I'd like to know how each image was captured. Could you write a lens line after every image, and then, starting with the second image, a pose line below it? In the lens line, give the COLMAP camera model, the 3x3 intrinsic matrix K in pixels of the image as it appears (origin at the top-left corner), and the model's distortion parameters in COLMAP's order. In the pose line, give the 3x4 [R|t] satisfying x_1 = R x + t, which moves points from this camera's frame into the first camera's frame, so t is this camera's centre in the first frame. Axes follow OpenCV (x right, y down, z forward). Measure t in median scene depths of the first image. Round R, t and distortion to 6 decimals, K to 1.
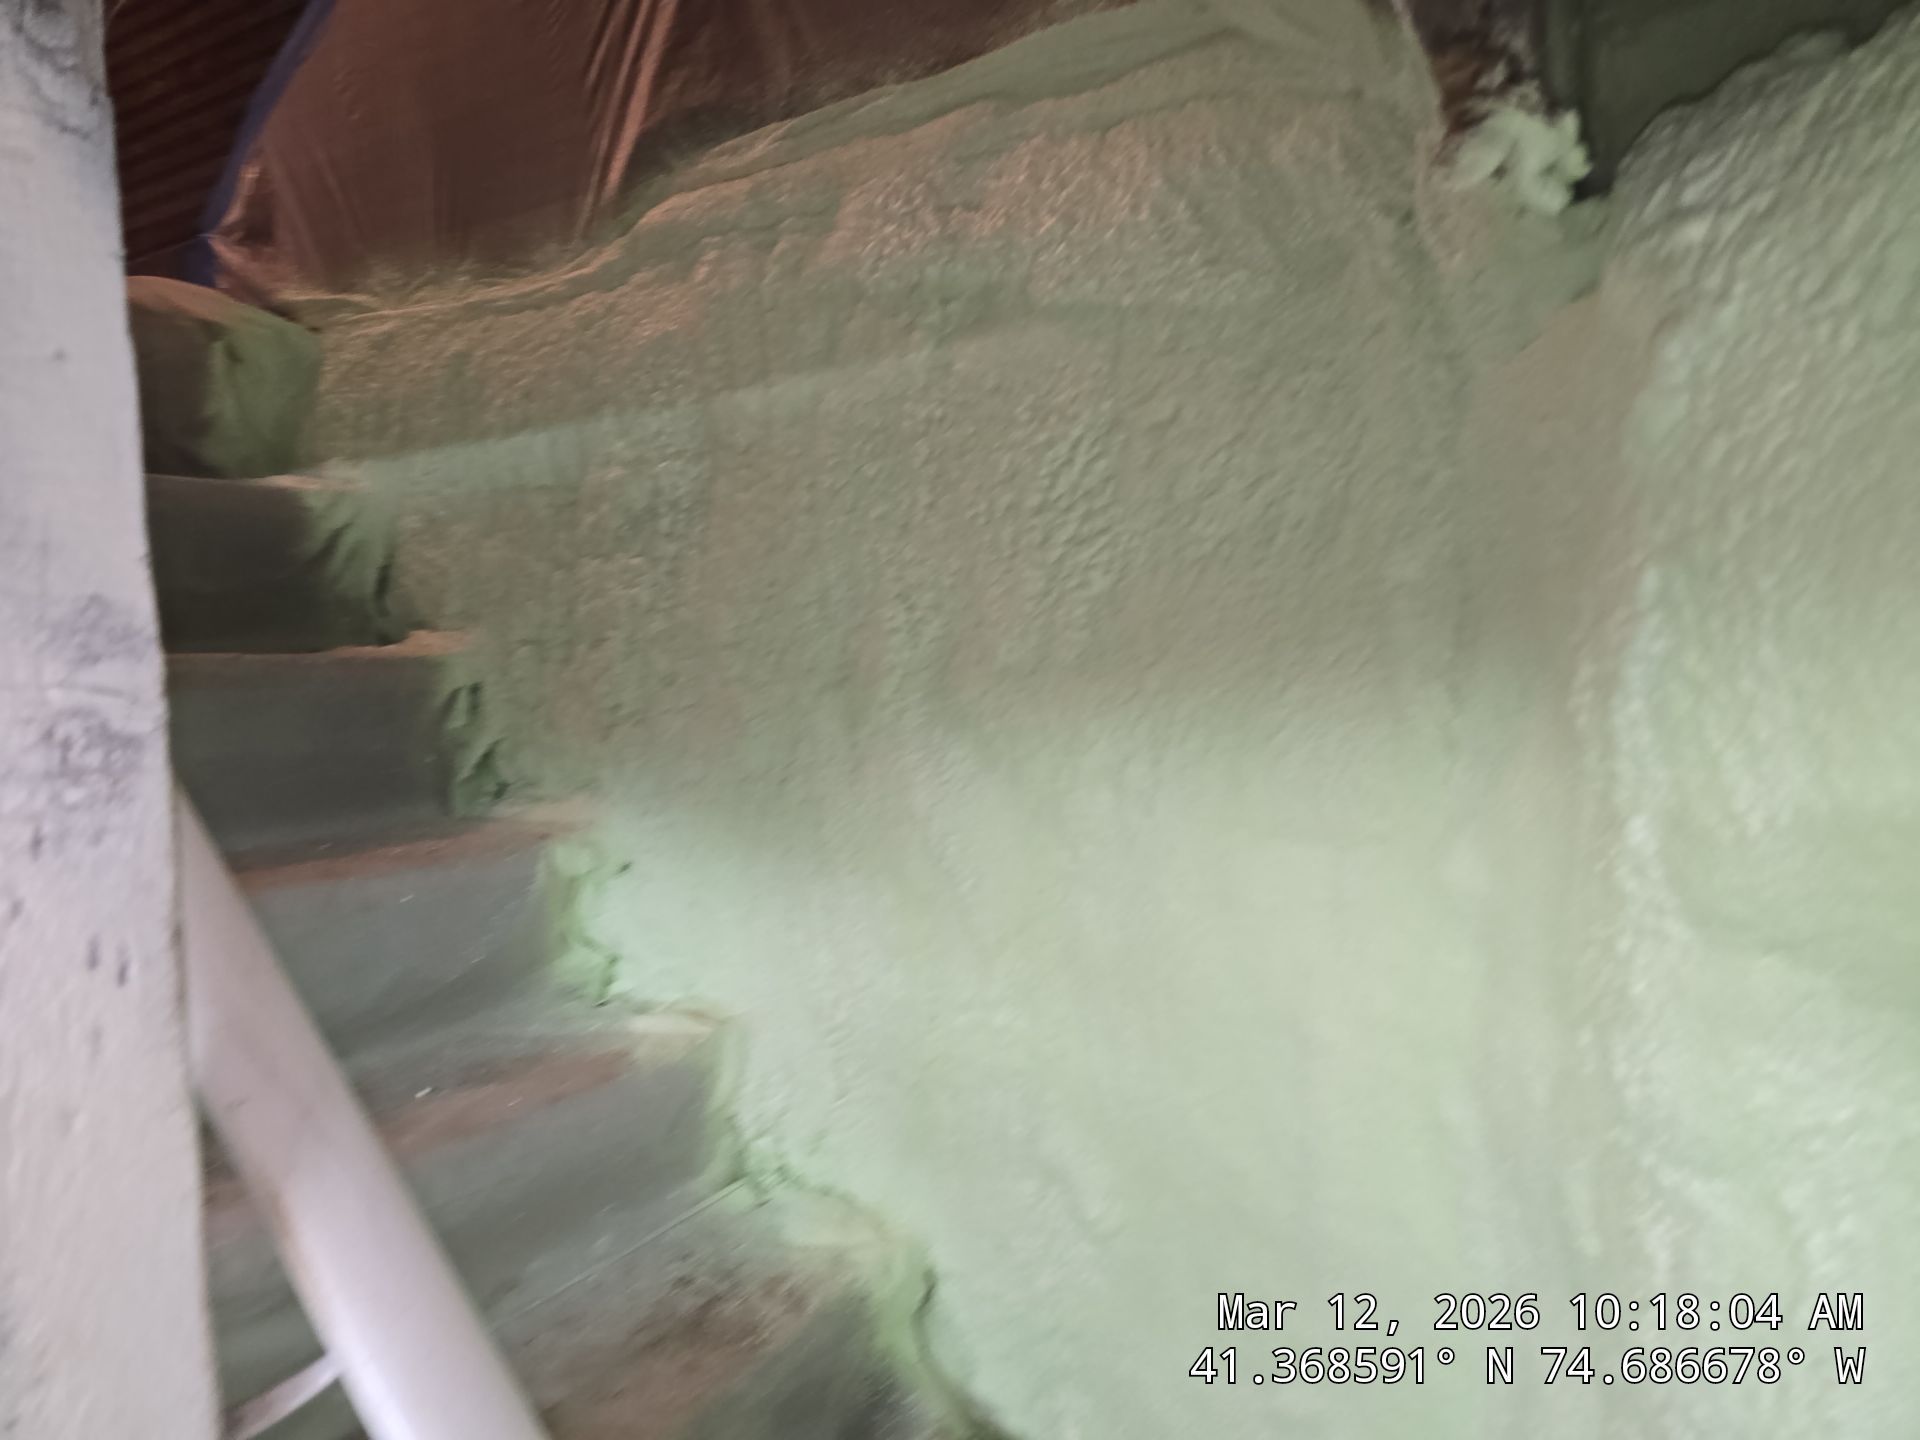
lens RADIAL K [[1275.2, 0, 974.4], [0, 1275.2, 713.4], [0, 0, 1]] dist [0.080721, -0.084706]
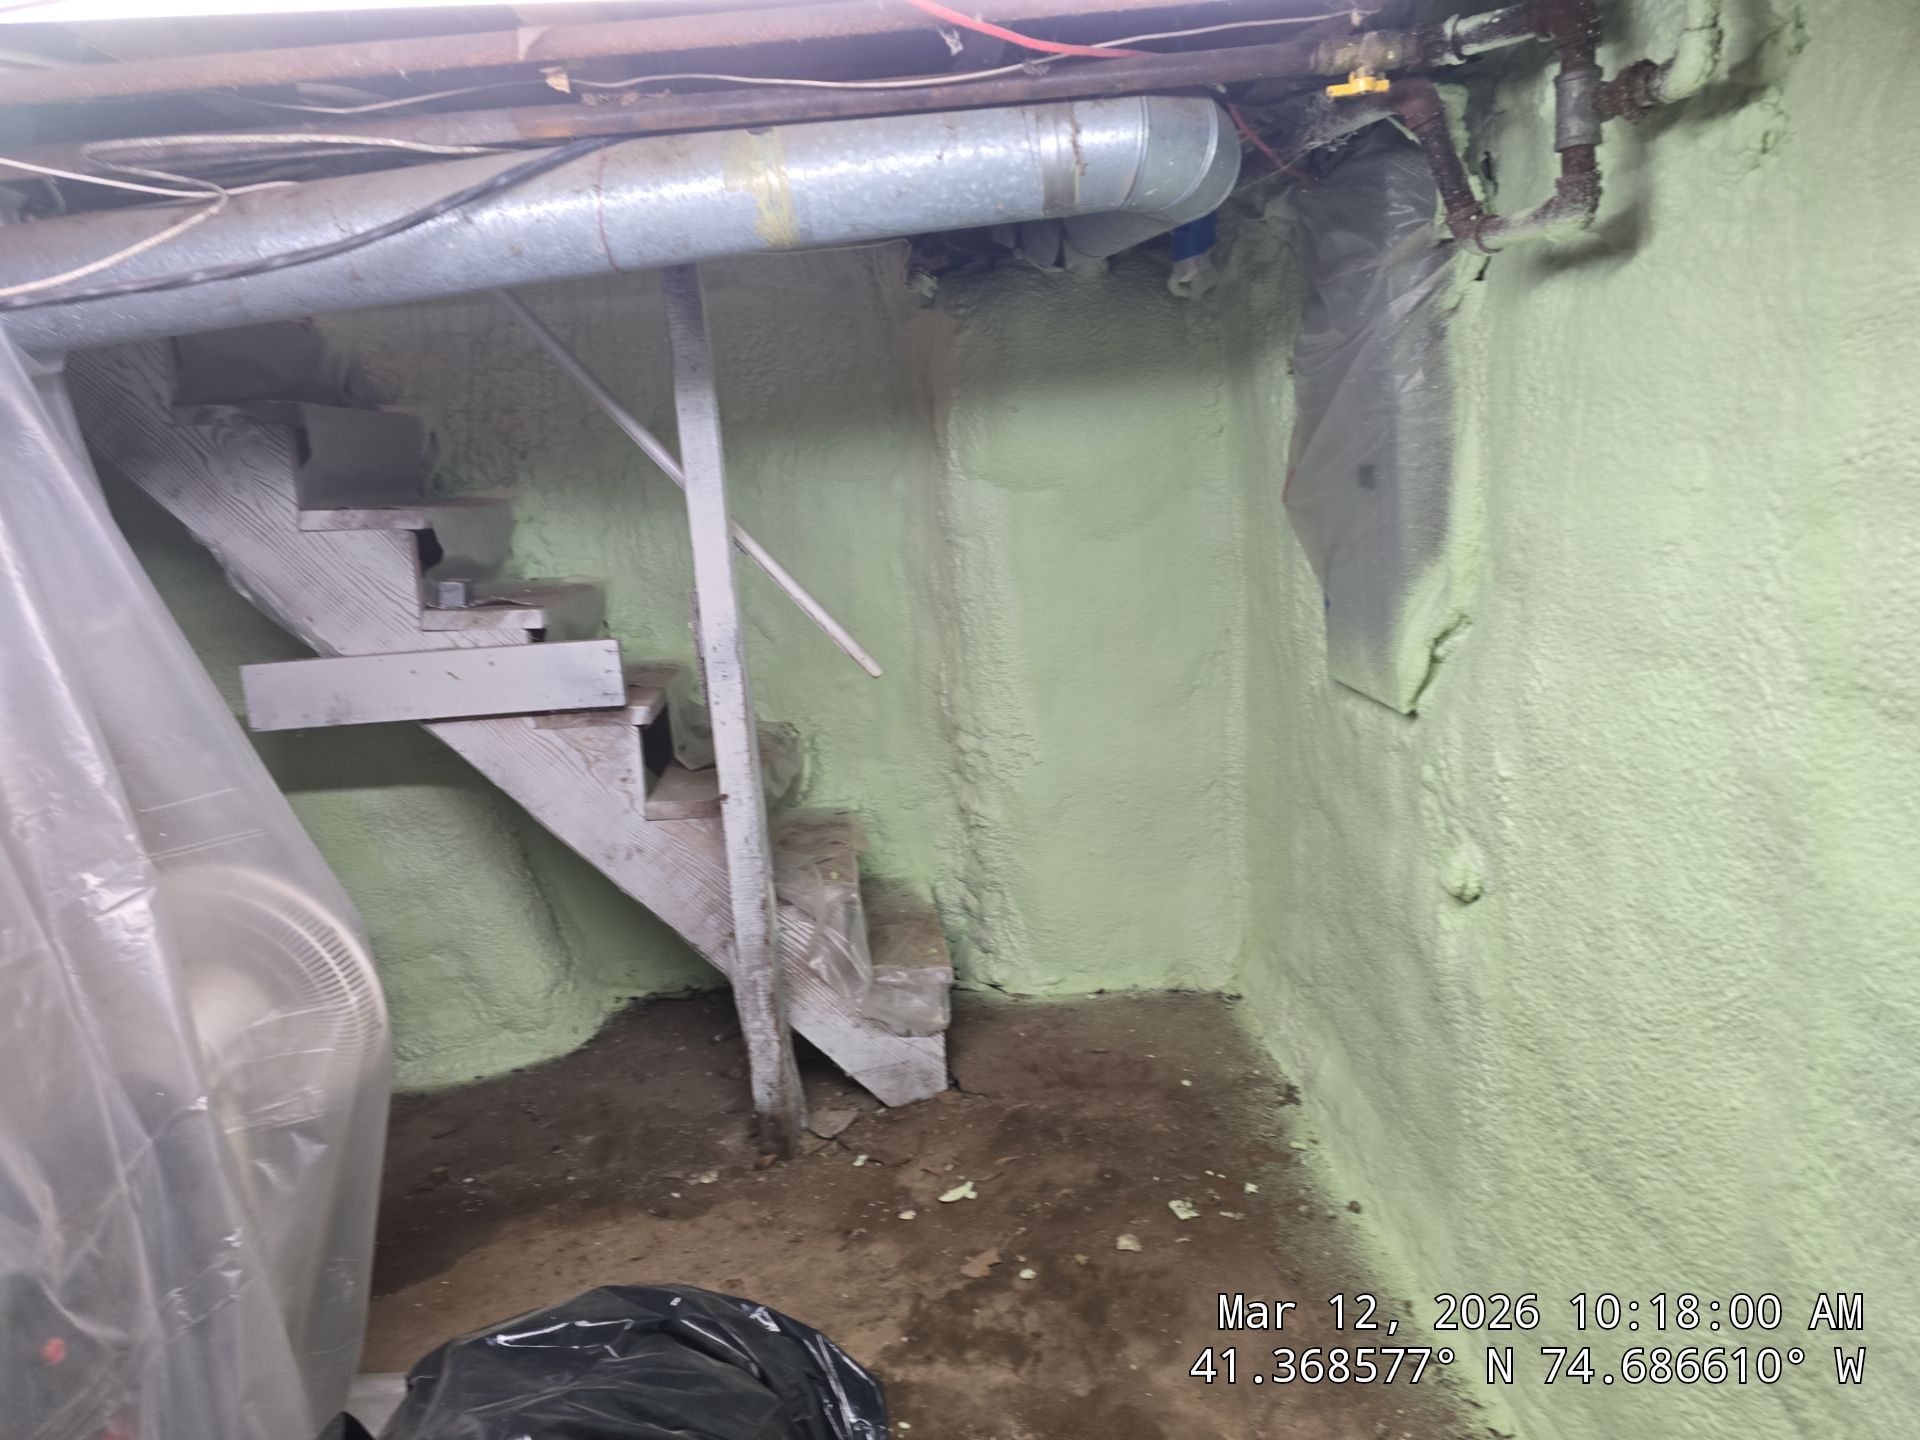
lens RADIAL K [[1275.2, 0, 974.4], [0, 1275.2, 713.4], [0, 0, 1]] dist [0.080721, -0.084706]
pose [[0.840055, -0.104929, 0.532257, -1.150072], [0.036686, 0.989858, 0.137240, 0.239202], [-0.541259, -0.095763, 0.835385, -1.719058]]
